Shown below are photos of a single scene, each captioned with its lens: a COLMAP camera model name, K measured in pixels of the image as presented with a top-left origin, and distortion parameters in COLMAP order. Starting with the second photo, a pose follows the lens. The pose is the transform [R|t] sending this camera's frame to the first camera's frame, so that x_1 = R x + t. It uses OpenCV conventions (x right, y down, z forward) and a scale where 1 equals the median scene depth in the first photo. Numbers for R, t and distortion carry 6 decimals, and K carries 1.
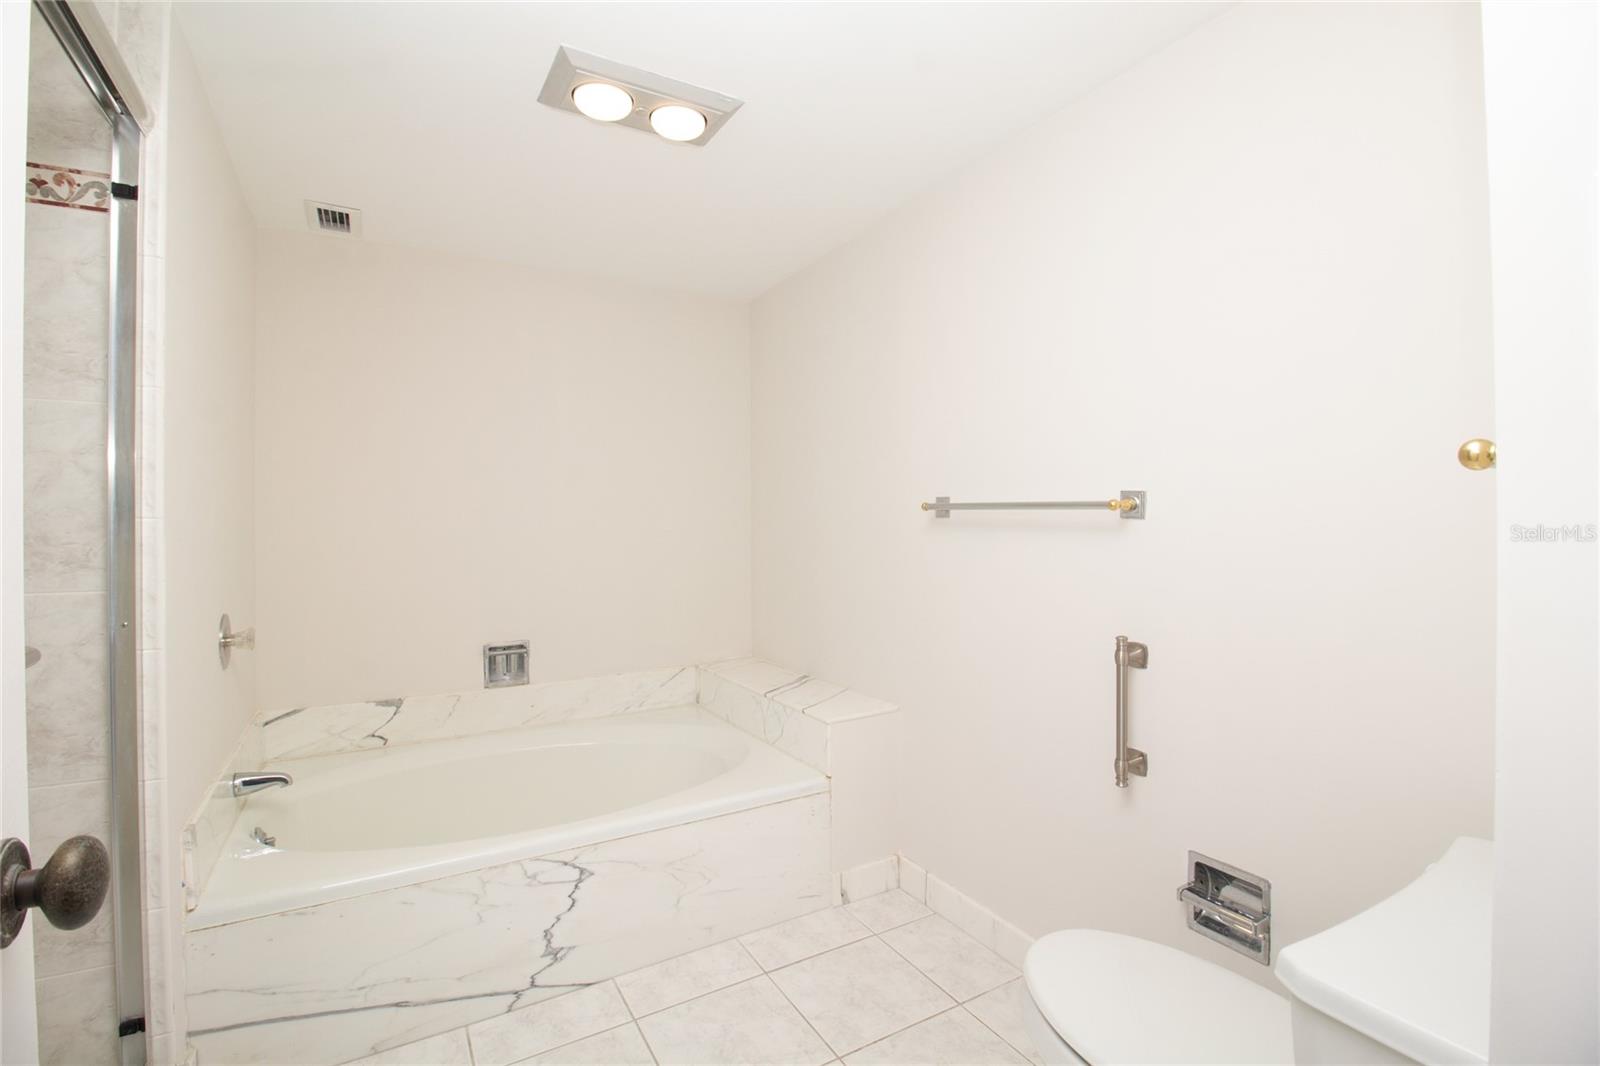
lens RADIAL K [[734.5, 0, 798.6], [0, 734.5, 524.5], [0, 0, 1]] dist [-0.003512, -0.012354]
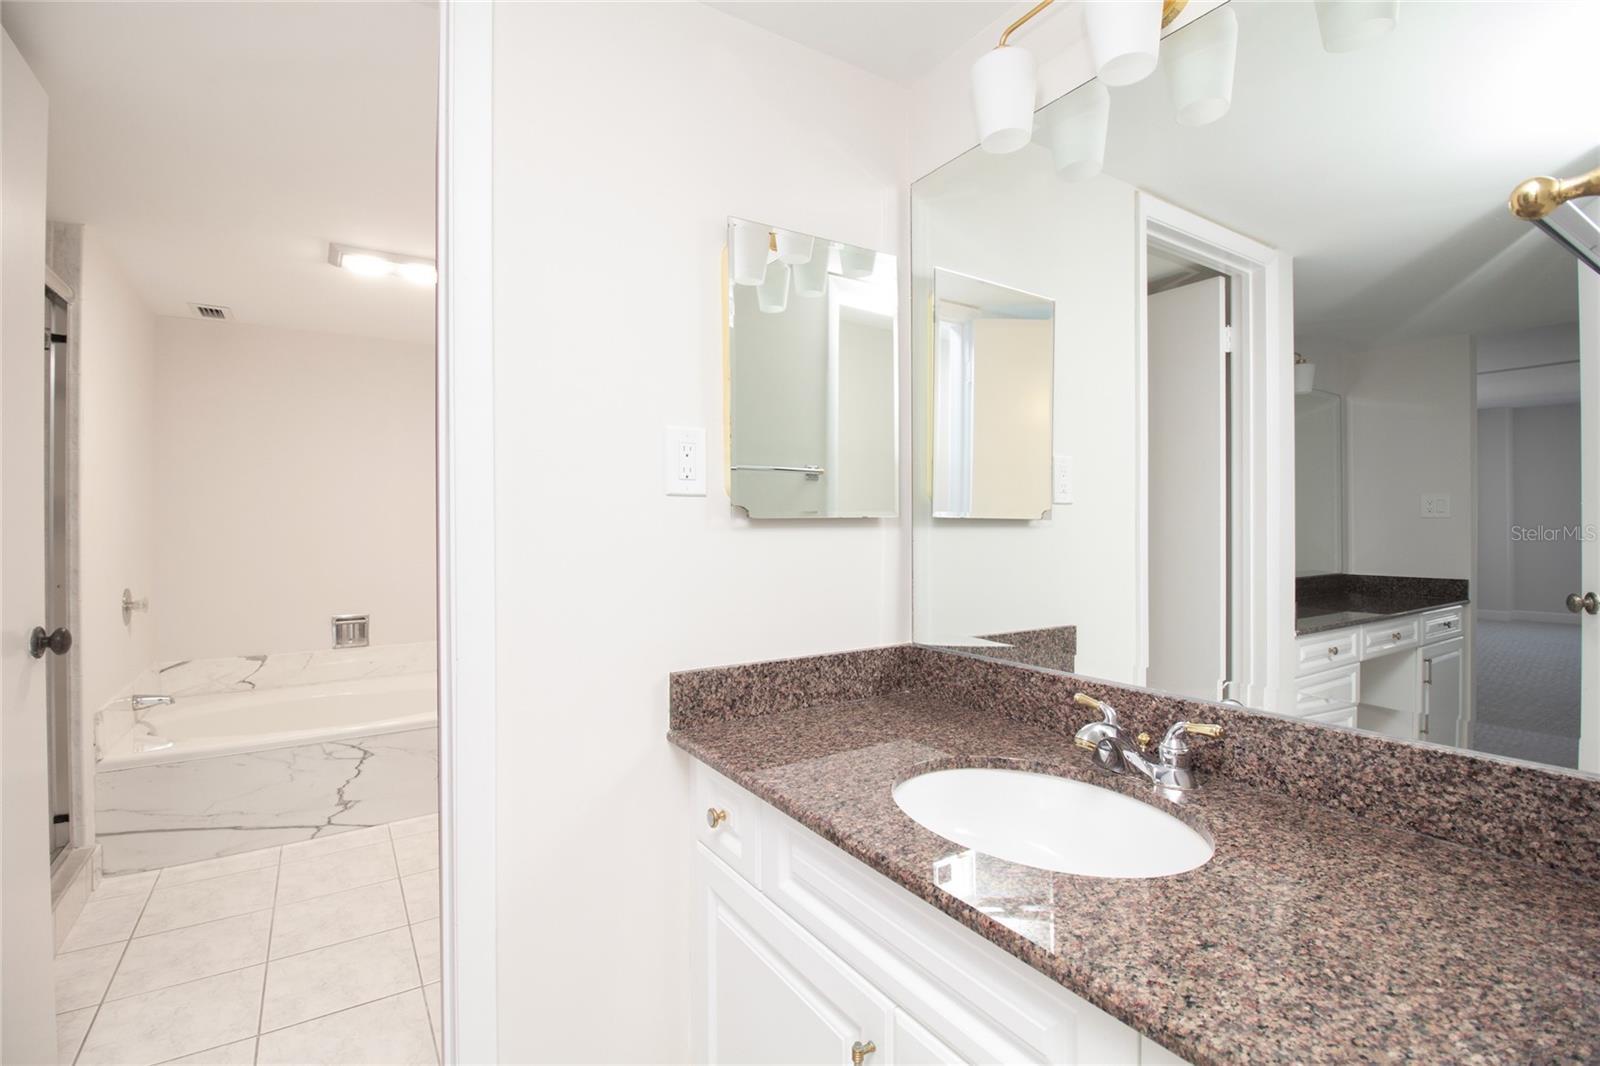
lens RADIAL K [[734.5, 0, 798.6], [0, 734.5, 524.5], [0, 0, 1]] dist [-0.003512, -0.012354]
pose [[0.998655, -0.004946, 0.051613, 0.548716], [0.005269, 0.999967, -0.006116, 0.009147], [-0.051581, 0.006380, 0.998648, -0.598226]]
